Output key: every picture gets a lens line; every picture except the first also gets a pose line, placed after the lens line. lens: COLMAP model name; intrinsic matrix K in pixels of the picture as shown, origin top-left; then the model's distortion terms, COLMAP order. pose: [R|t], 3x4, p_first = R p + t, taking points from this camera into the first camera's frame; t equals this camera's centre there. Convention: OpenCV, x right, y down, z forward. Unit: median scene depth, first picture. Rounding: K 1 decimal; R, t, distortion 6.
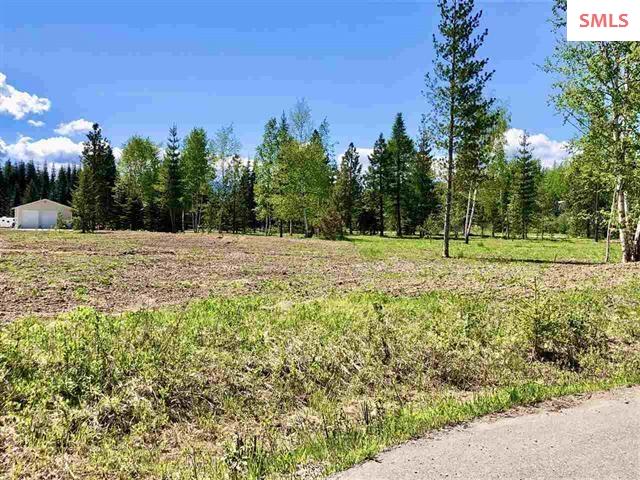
lens RADIAL K [[707.6, 0, 320.6], [0, 707.6, 239.1], [0, 0, 1]] dist [0.031044, 0.000000]
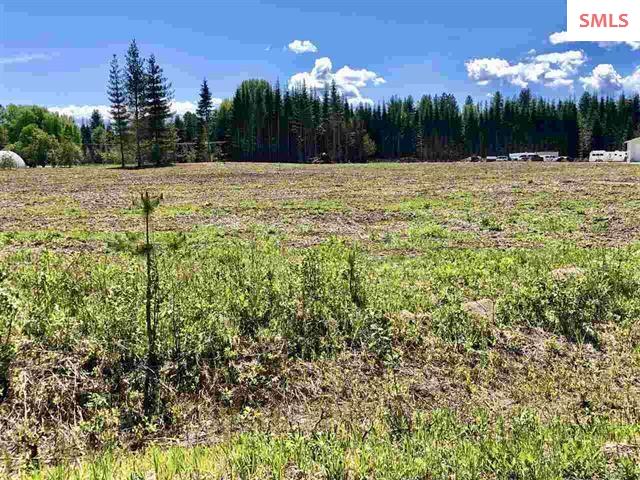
lens RADIAL K [[707.6, 0, 320.6], [0, 707.6, 239.8], [0, 0, 1]] dist [0.031044, 0.000000]
pose [[0.689080, 0.059112, -0.722271, 0.055430], [0.008459, 0.995944, 0.089581, 0.006220], [0.724636, -0.067838, 0.685784, -0.101458]]
